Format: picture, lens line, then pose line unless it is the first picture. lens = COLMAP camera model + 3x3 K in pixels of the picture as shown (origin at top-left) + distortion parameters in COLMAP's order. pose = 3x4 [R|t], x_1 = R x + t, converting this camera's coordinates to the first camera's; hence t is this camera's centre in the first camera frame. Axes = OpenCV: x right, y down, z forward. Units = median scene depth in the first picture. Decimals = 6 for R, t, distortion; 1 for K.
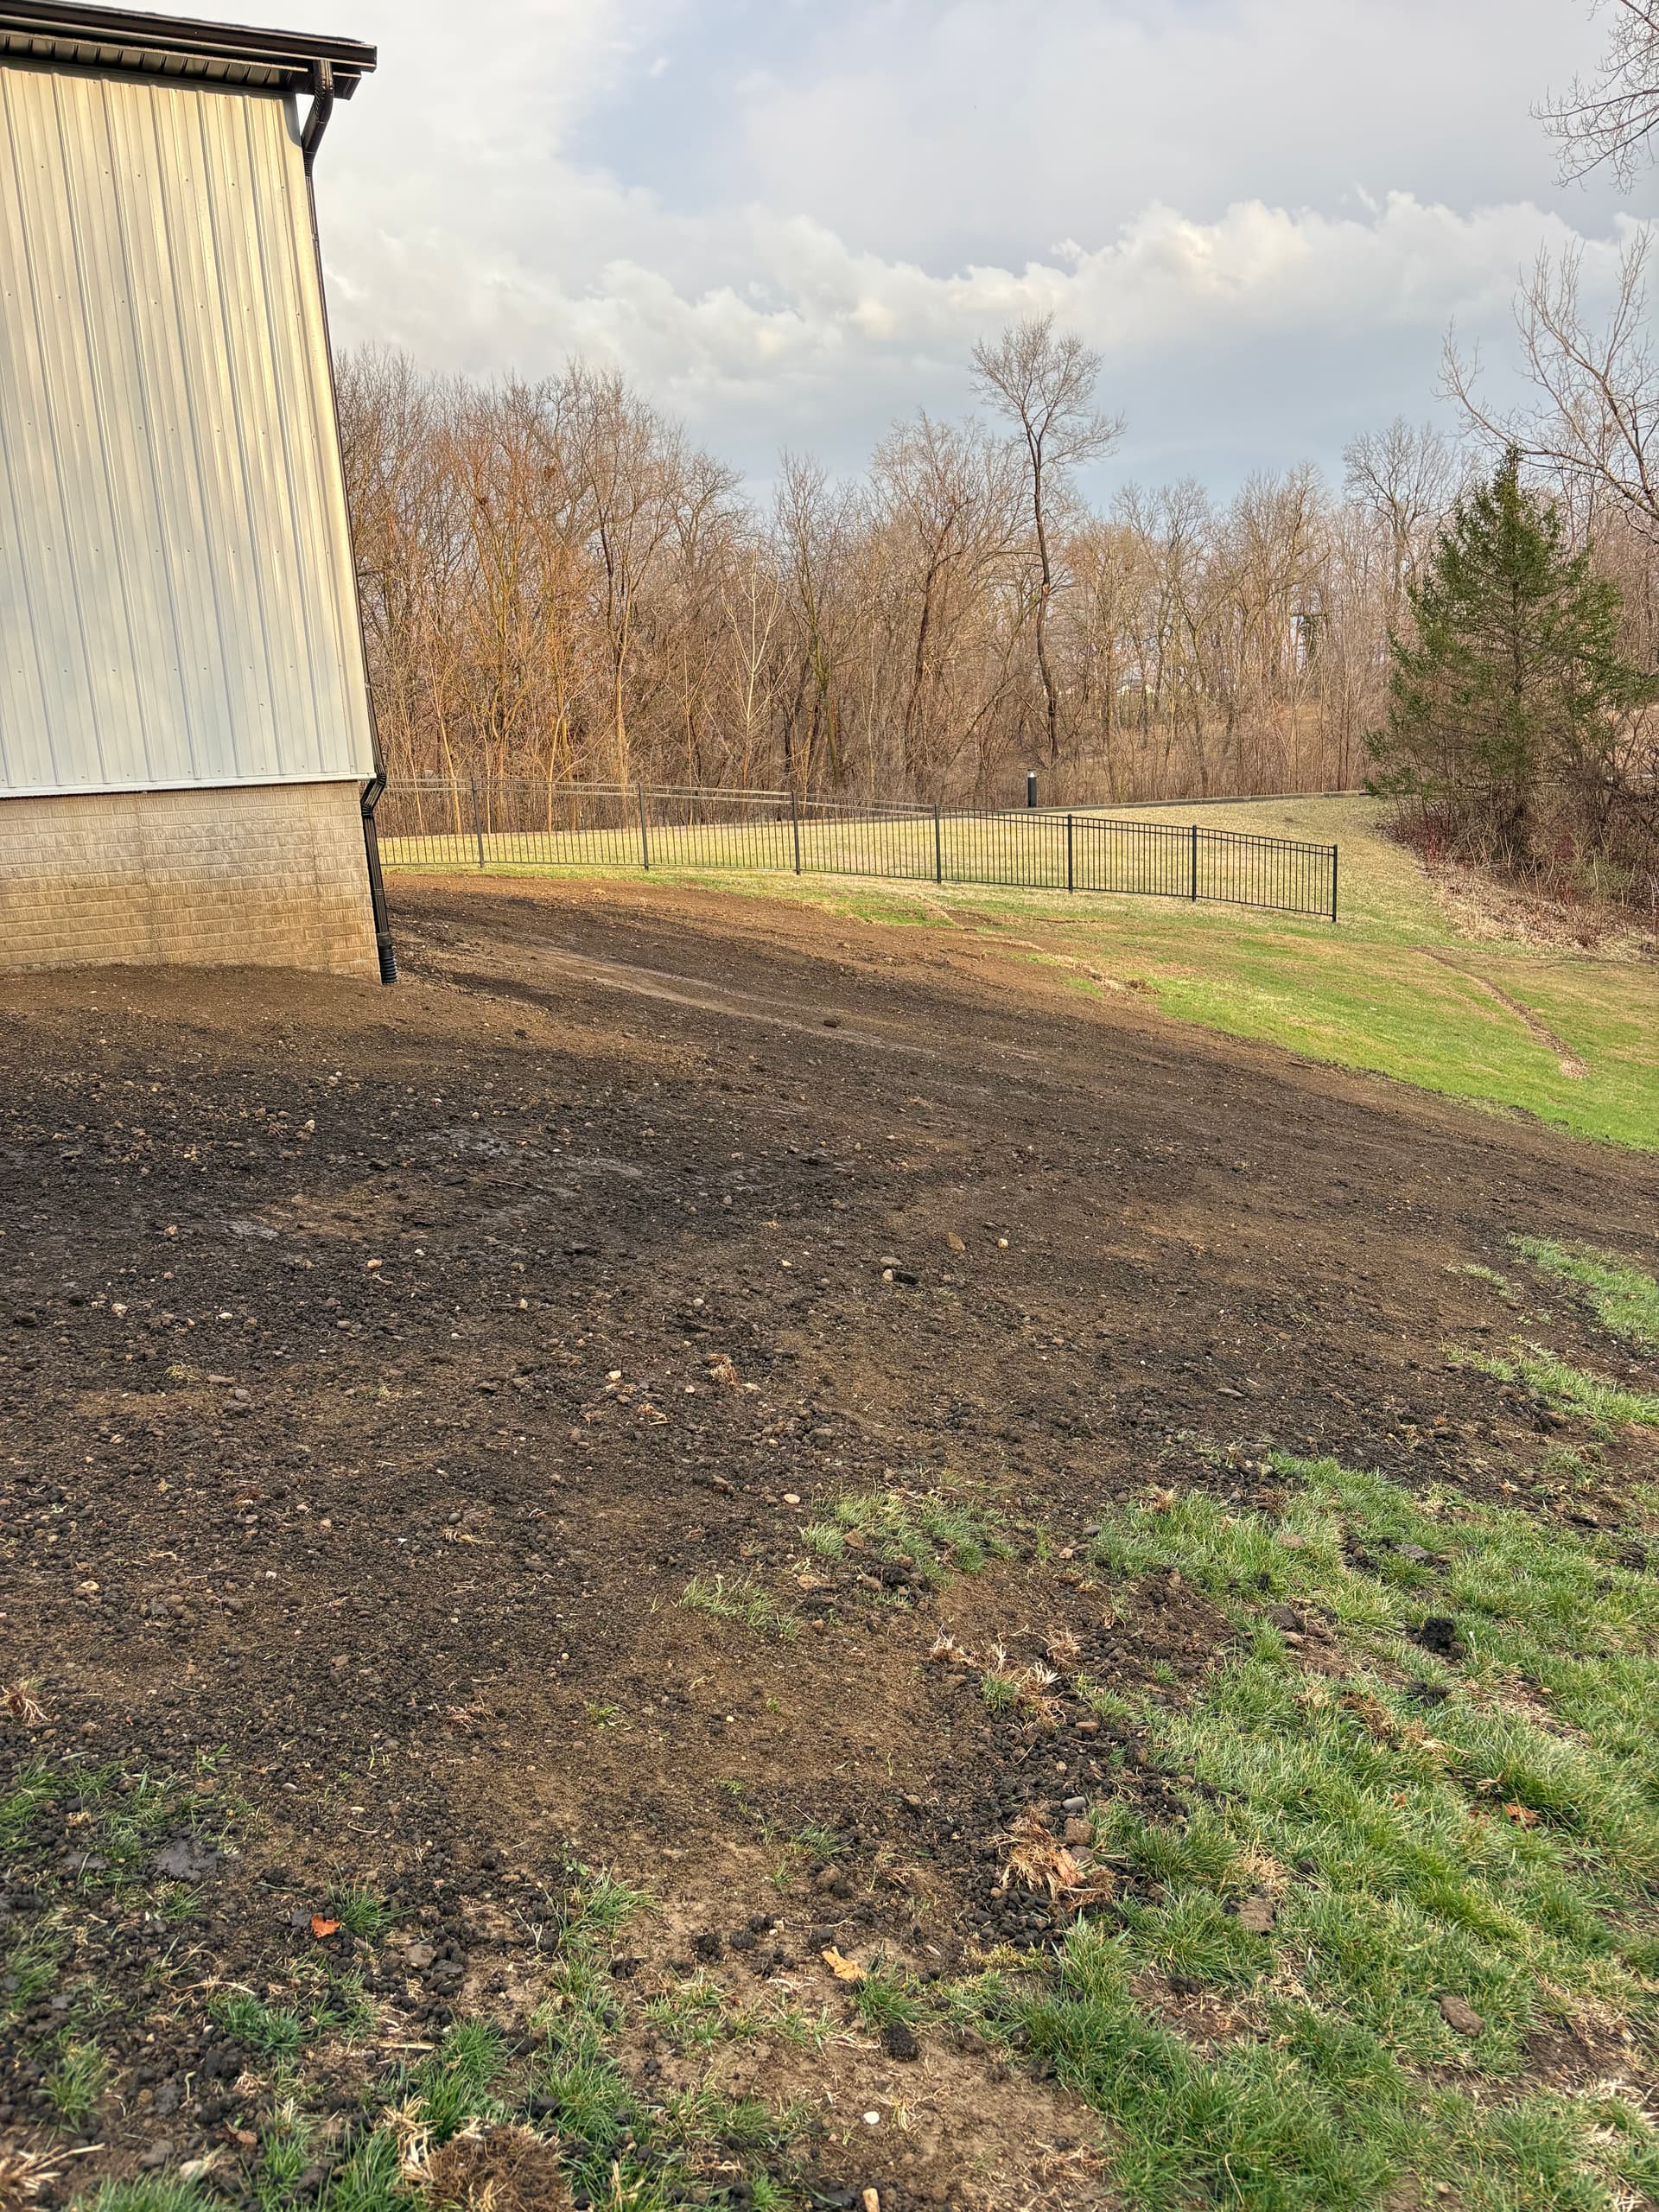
lens RADIAL K [[1505.4, 0, 833.5], [0, 1505.4, 1107.3], [0, 0, 1]] dist [0.041133, -0.045009]
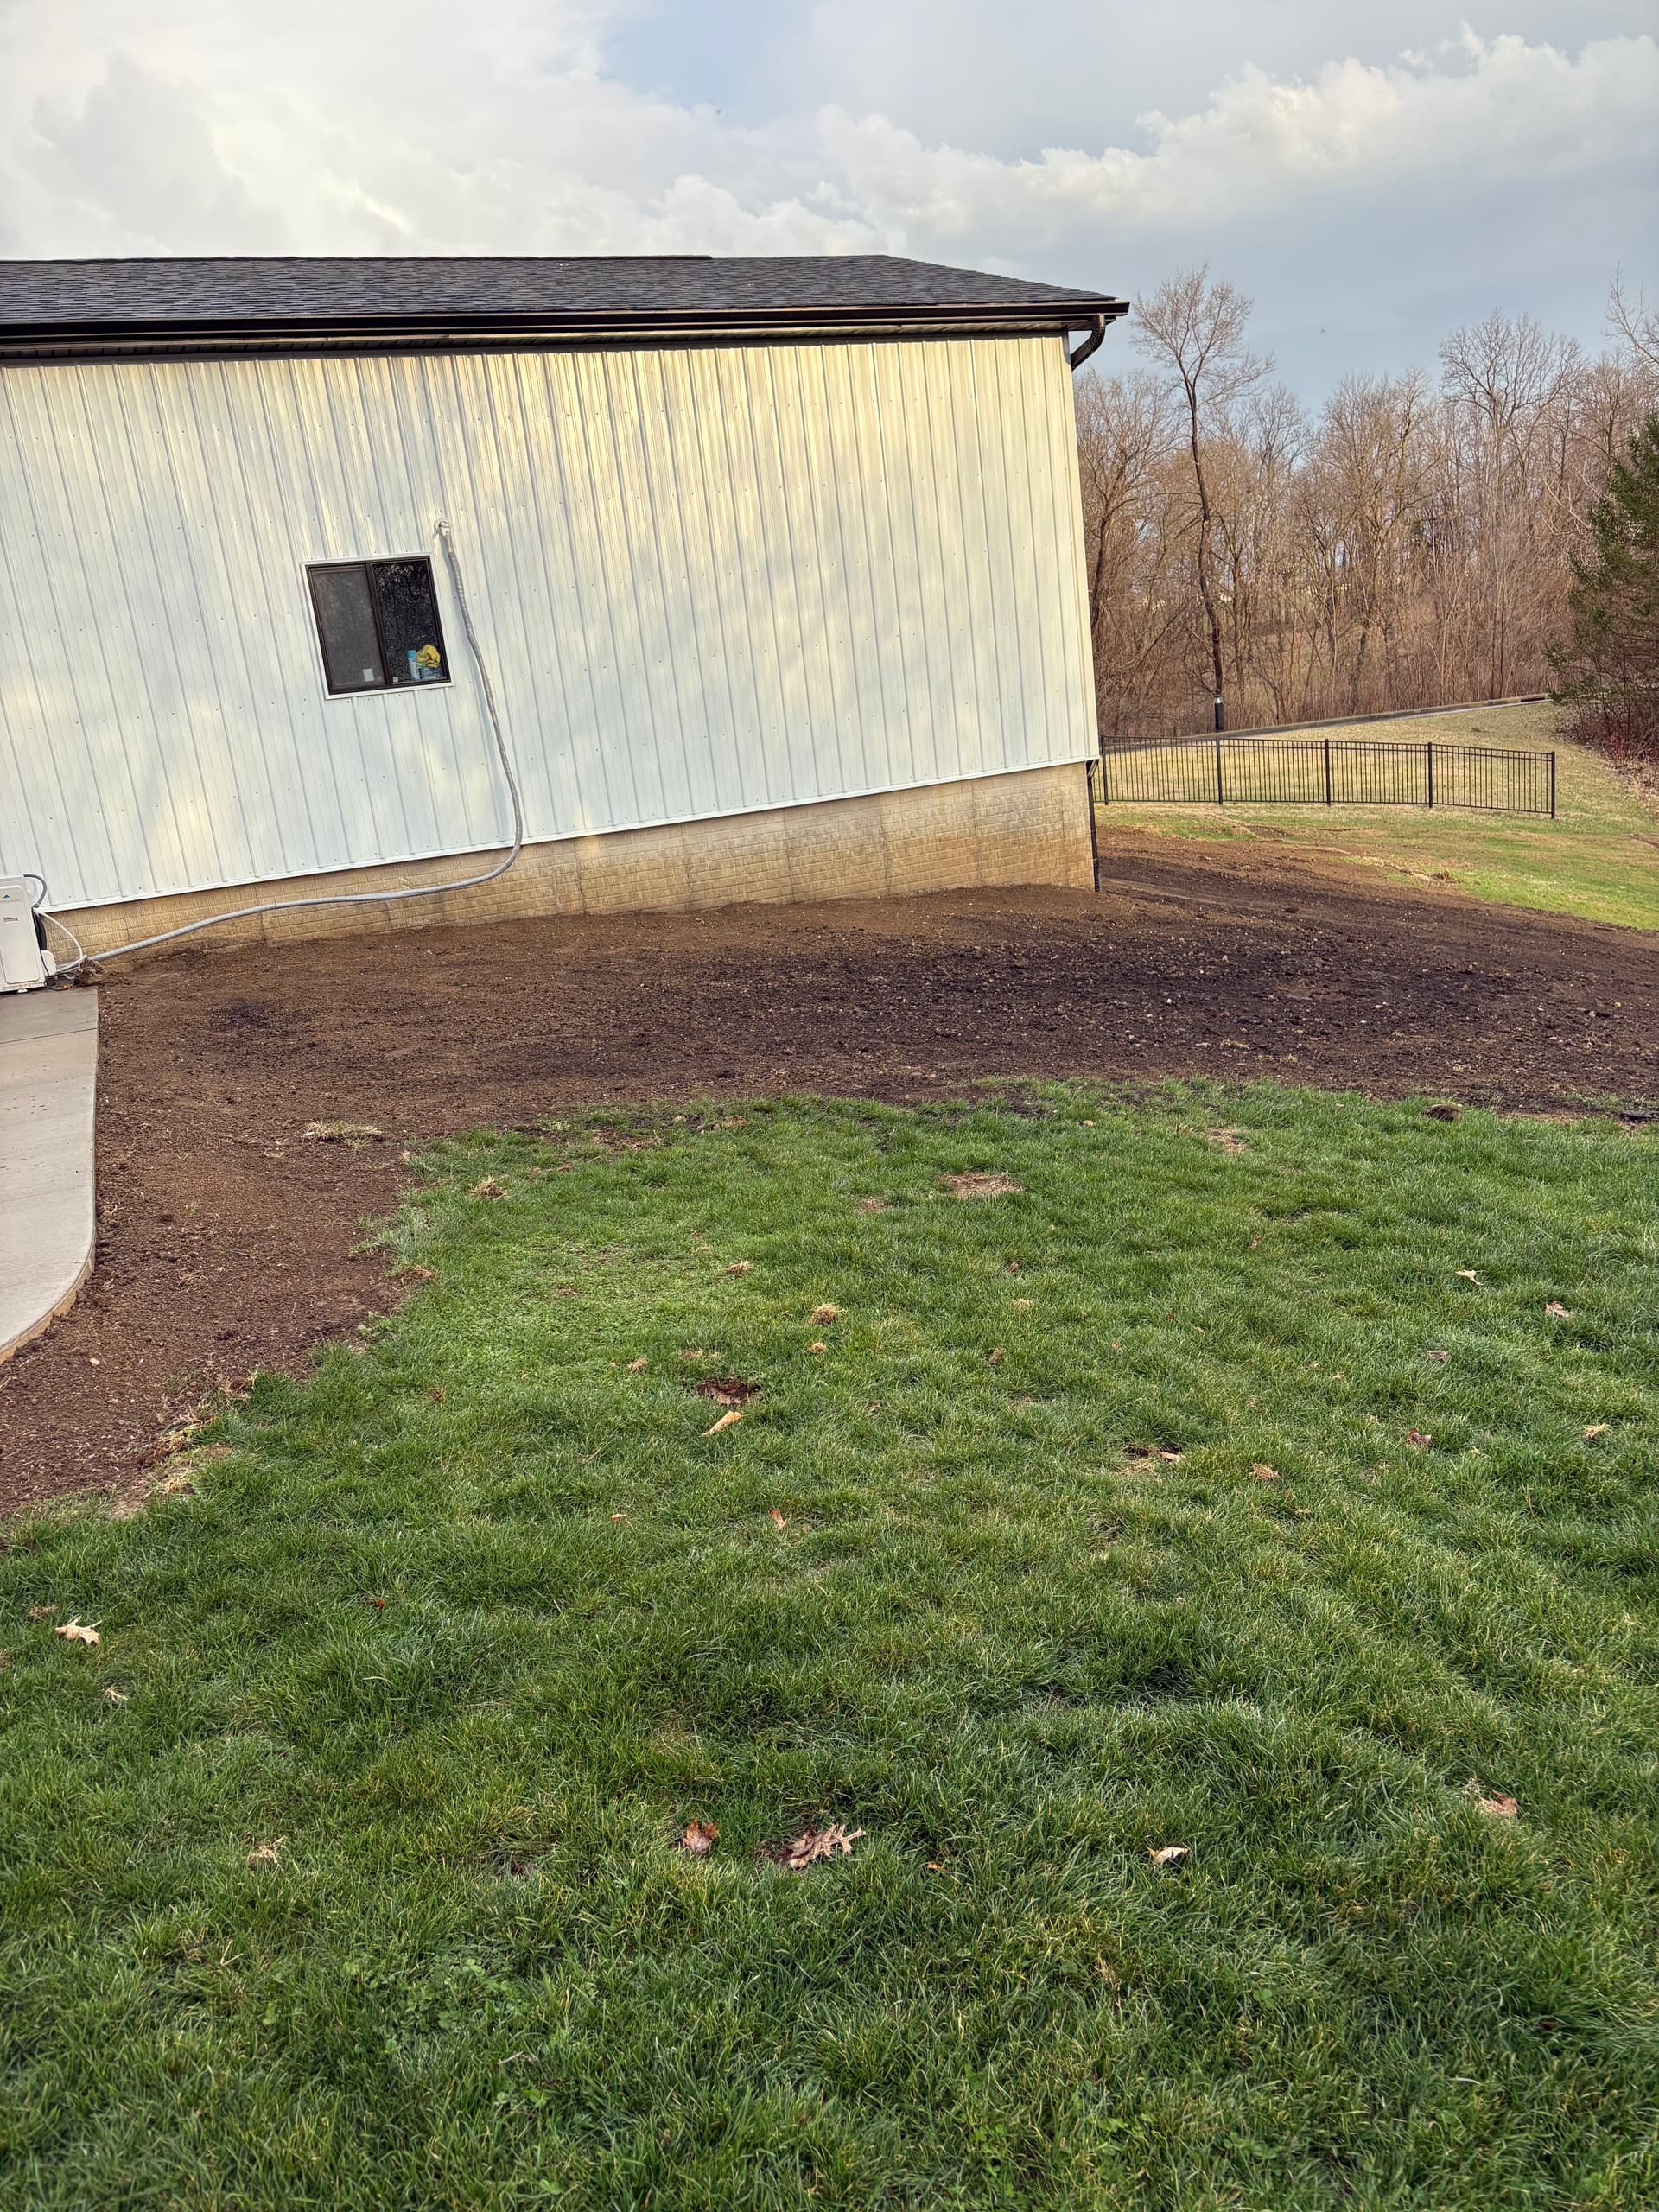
lens RADIAL K [[1505.4, 0, 833.5], [0, 1505.4, 1107.3], [0, 0, 1]] dist [0.041133, -0.045009]
pose [[0.997334, -0.051246, -0.051940, -0.178422], [0.053413, 0.997722, 0.041216, 0.021851], [0.049710, -0.043881, 0.997799, -0.205001]]
